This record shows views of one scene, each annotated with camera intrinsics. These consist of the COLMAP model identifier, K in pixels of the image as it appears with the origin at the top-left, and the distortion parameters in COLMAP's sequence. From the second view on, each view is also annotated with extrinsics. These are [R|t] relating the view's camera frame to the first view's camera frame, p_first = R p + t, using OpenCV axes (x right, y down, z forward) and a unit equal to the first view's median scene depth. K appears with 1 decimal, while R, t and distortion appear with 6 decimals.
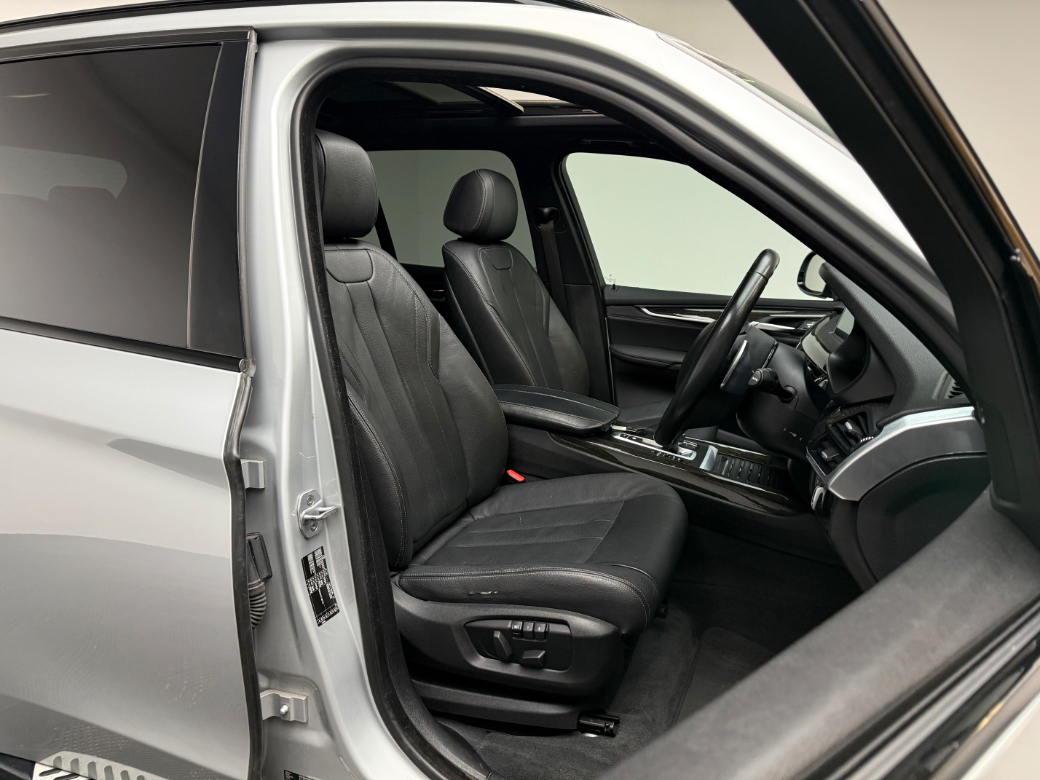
lens RADIAL K [[739.4, 0, 520.0], [0, 739.4, 390.0], [0, 0, 1]] dist [0.051736, -0.003896]
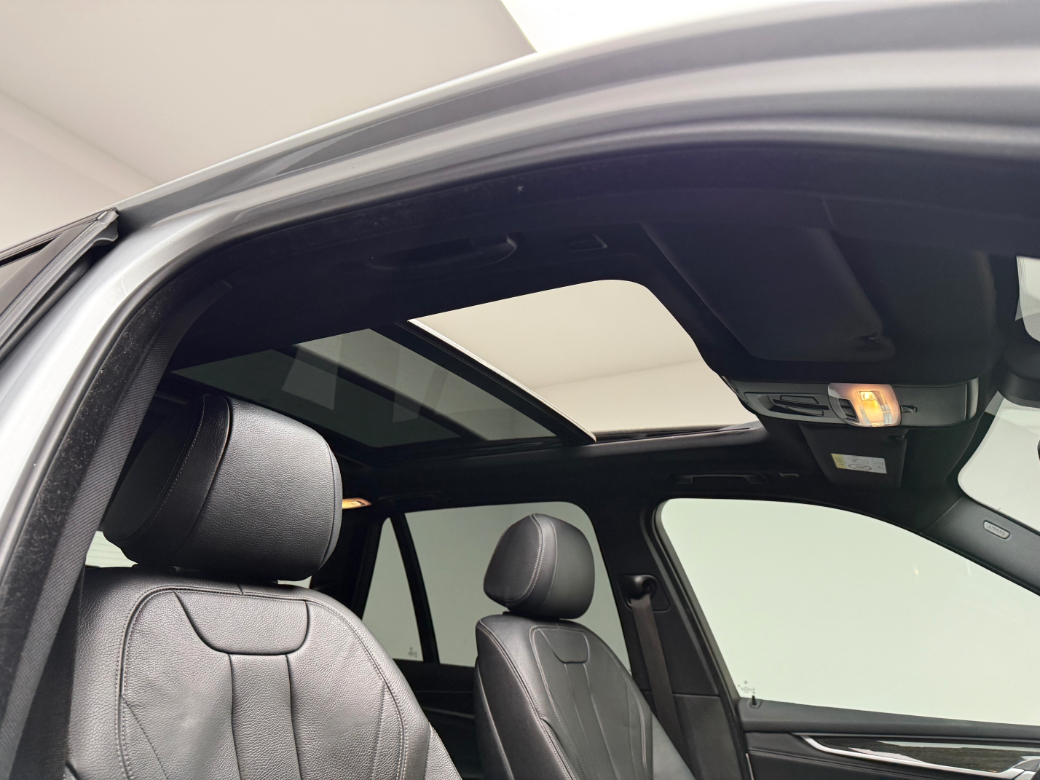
lens RADIAL K [[751.5, 0, 507.0], [0, 751.5, 392.6], [0, 0, 1]] dist [0.074870, -0.119236]
pose [[0.988472, -0.043113, -0.145137, 0.024573], [-0.038695, 0.854829, -0.517465, -0.020317], [0.146377, 0.517116, 0.843306, 0.297748]]
